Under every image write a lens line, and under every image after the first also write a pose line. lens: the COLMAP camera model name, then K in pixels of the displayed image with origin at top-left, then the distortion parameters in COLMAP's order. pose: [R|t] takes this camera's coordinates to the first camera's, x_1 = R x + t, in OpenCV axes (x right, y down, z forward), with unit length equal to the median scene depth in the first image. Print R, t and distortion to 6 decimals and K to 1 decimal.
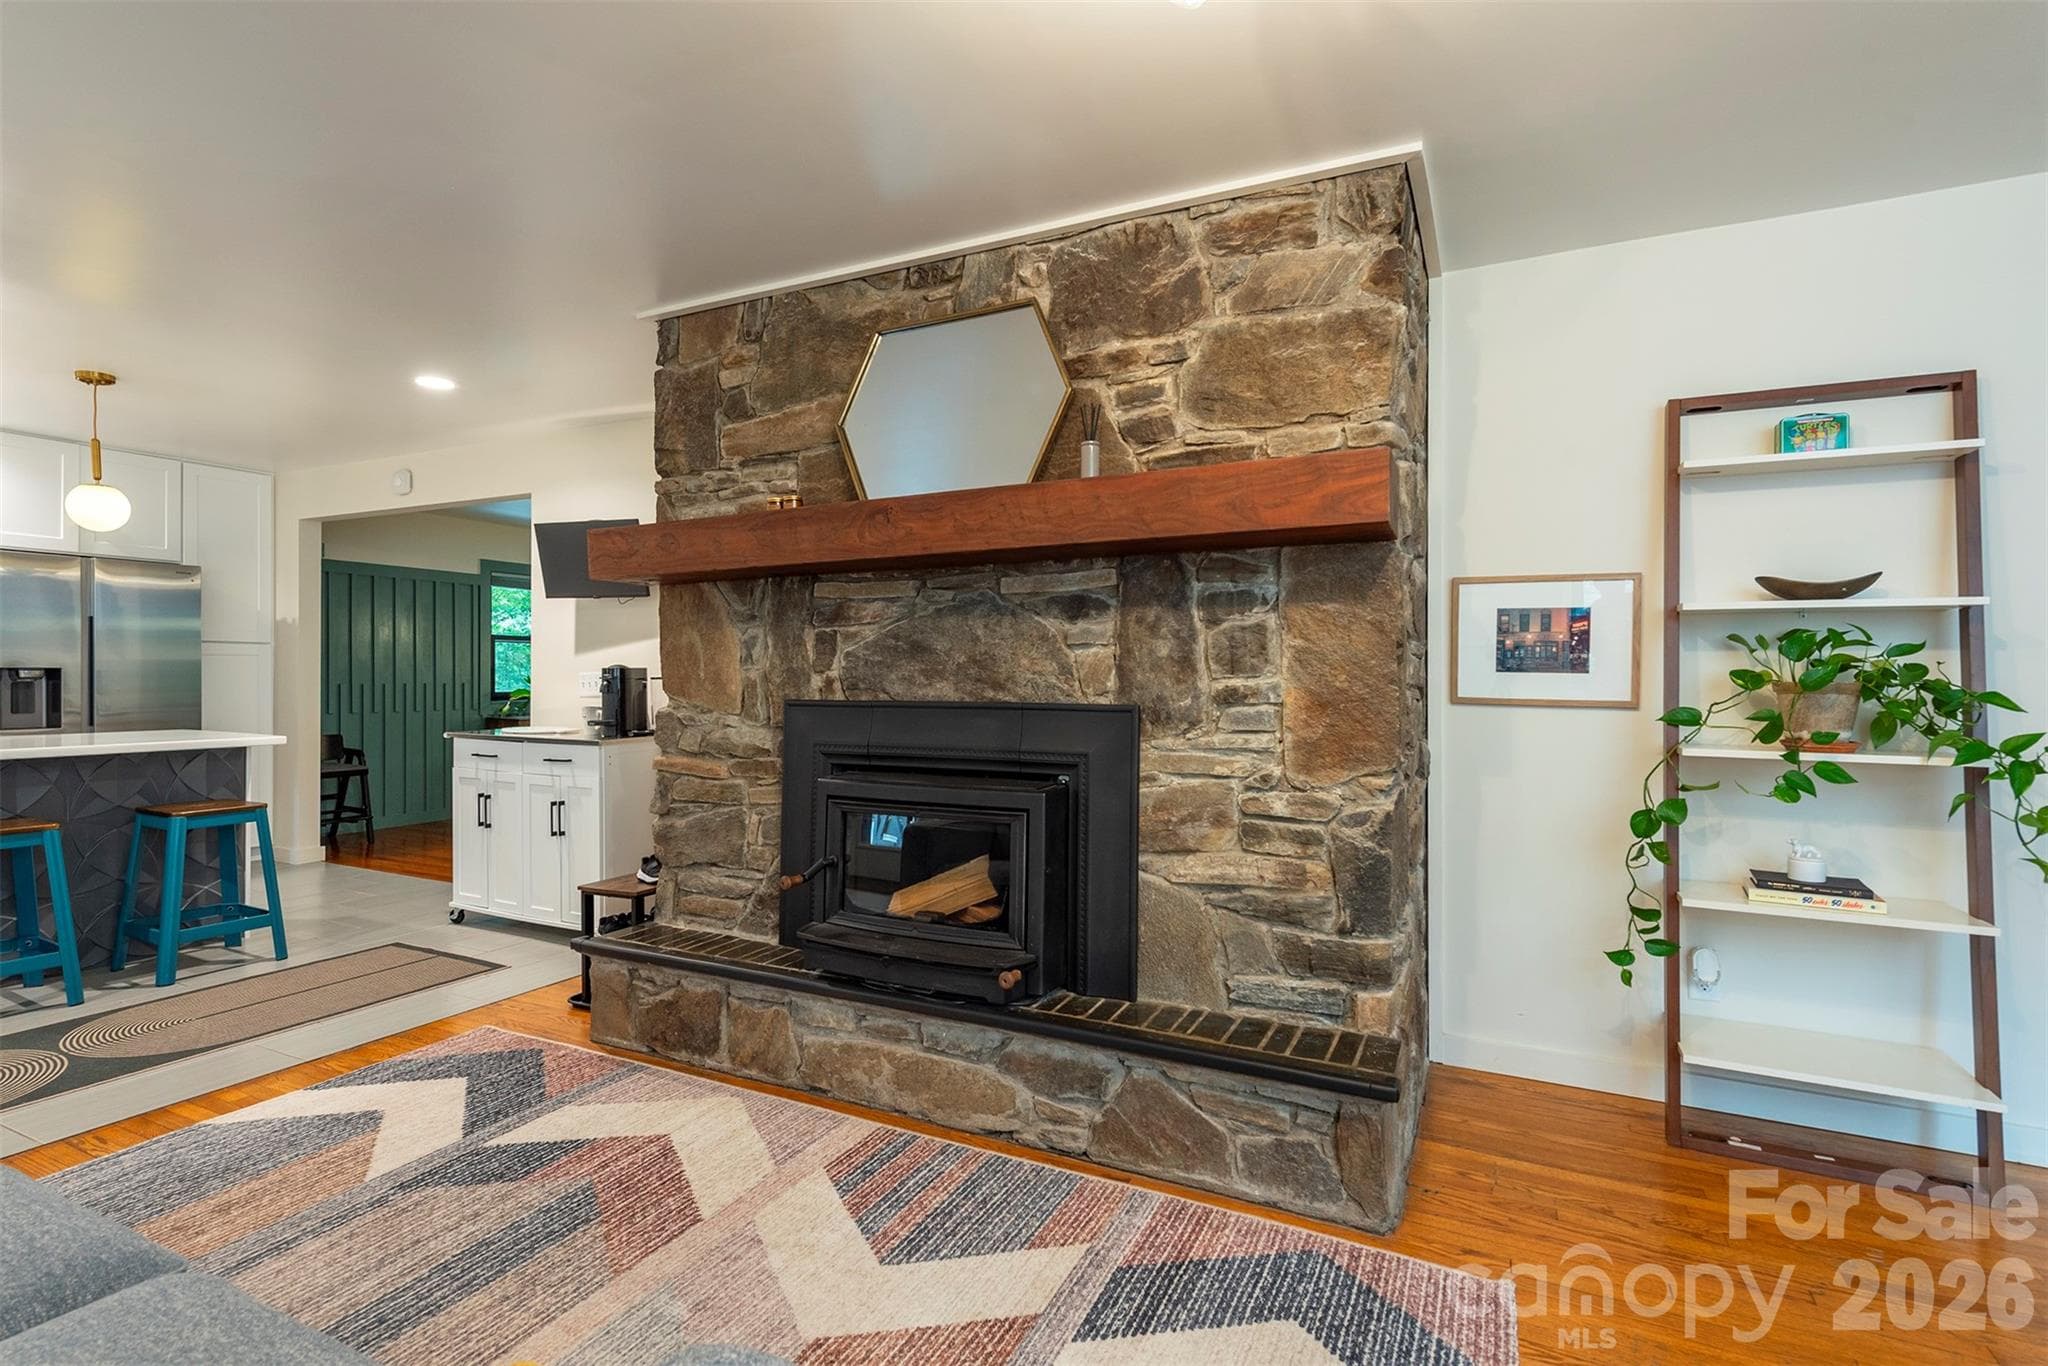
lens RADIAL K [[977.3, 0, 1019.8], [0, 977.3, 678.6], [0, 0, 1]] dist [0.011382, -0.001068]
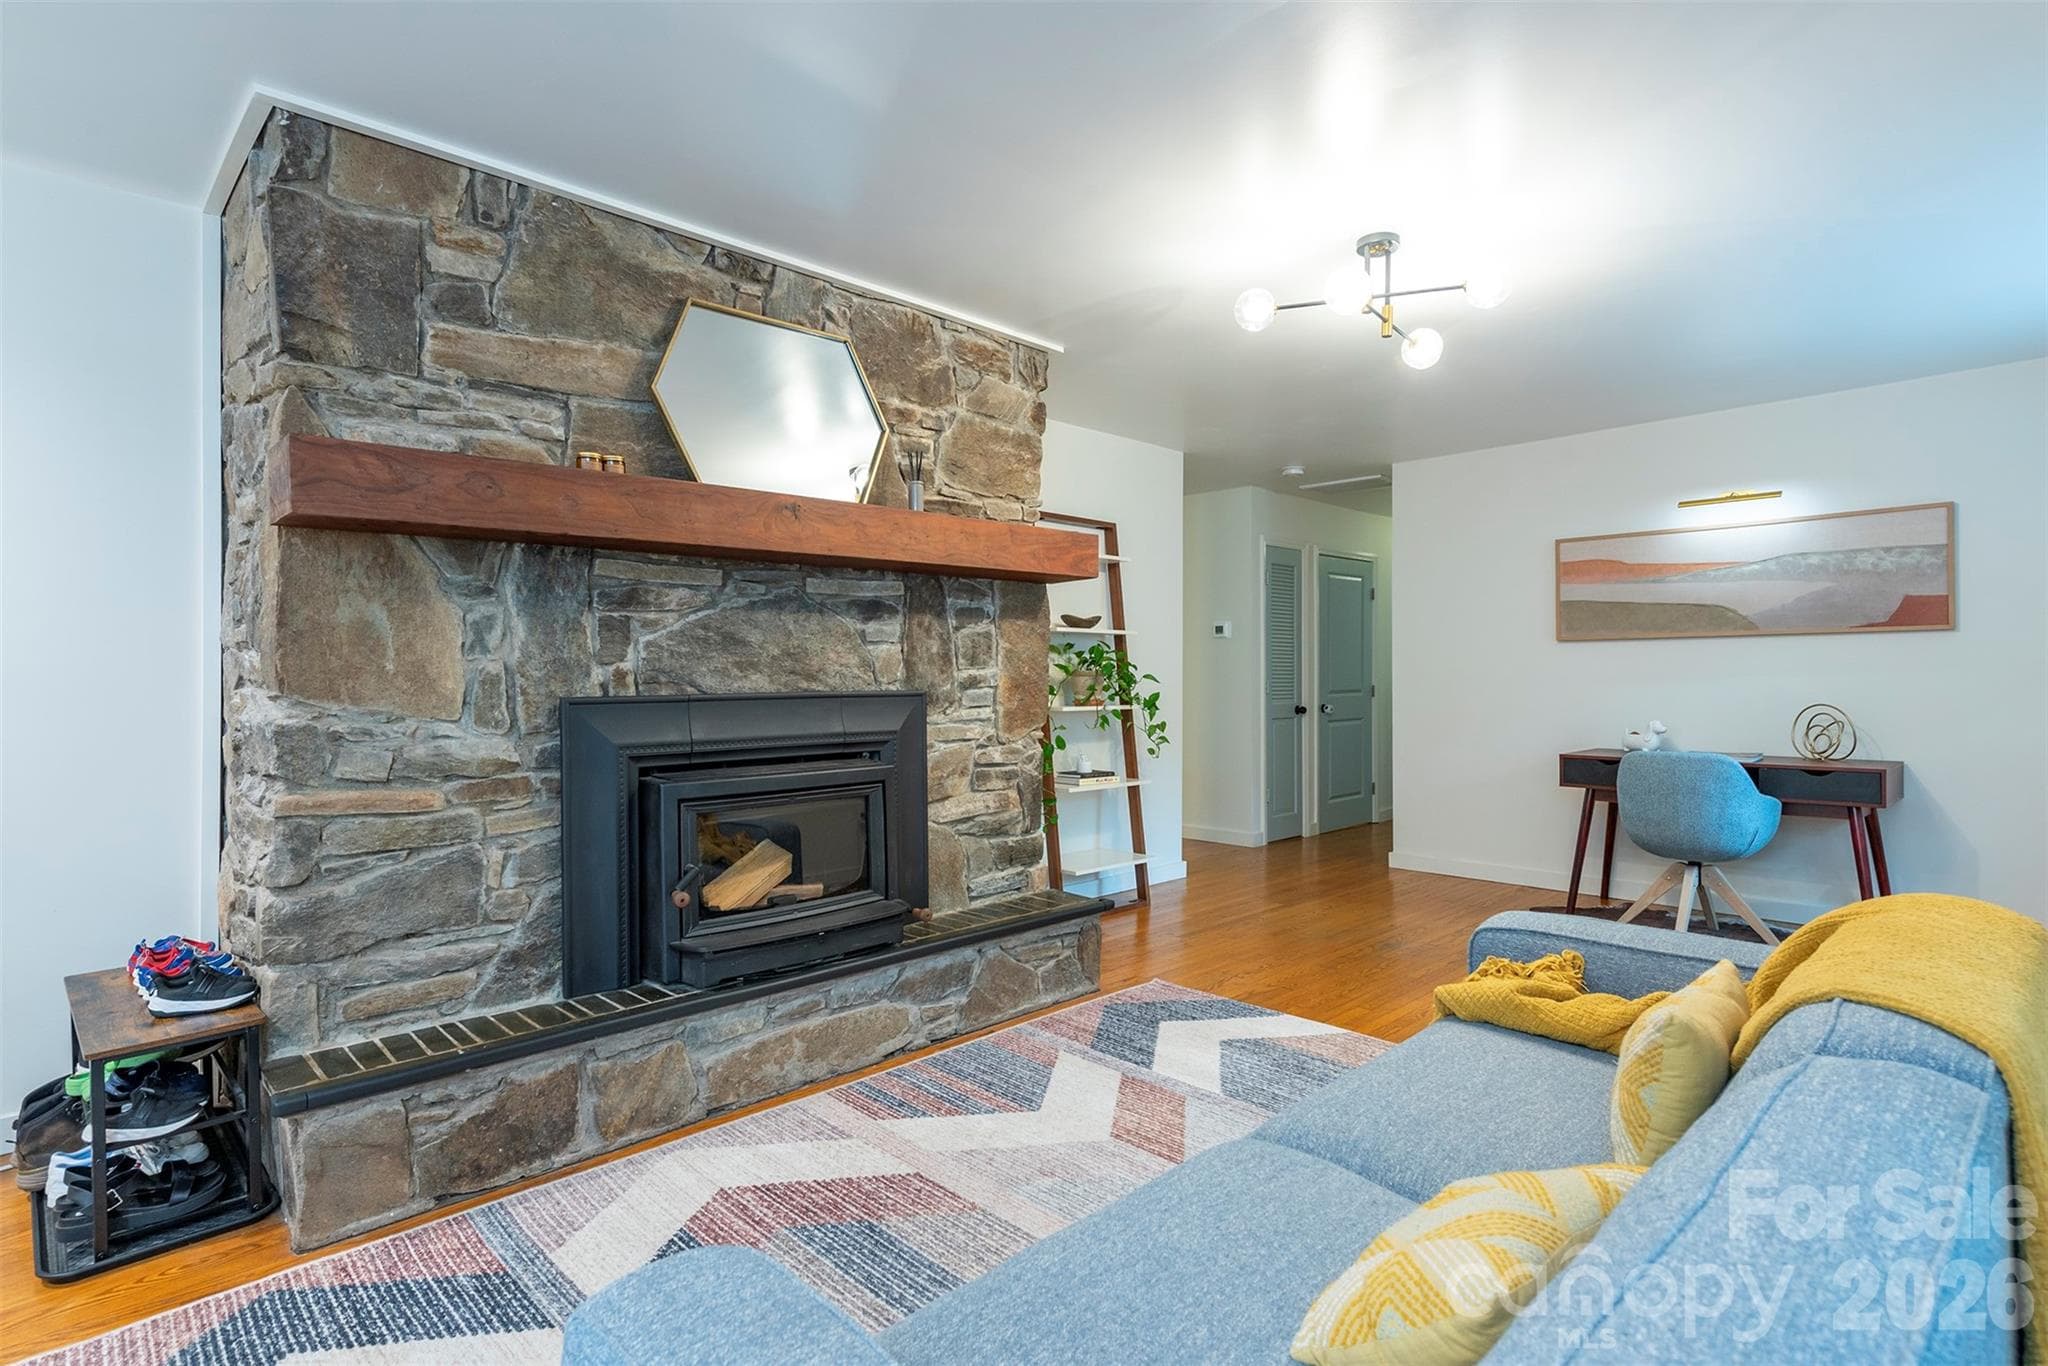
lens RADIAL K [[1041.7, 0, 1022.1], [0, 1041.7, 677.0], [0, 0, 1]] dist [0.012131, -0.001823]
pose [[0.321624, -0.009095, 0.946824, -1.102555], [0.003822, 0.999958, 0.008307, -0.001433], [-0.946860, 0.000947, 0.321646, 0.421011]]
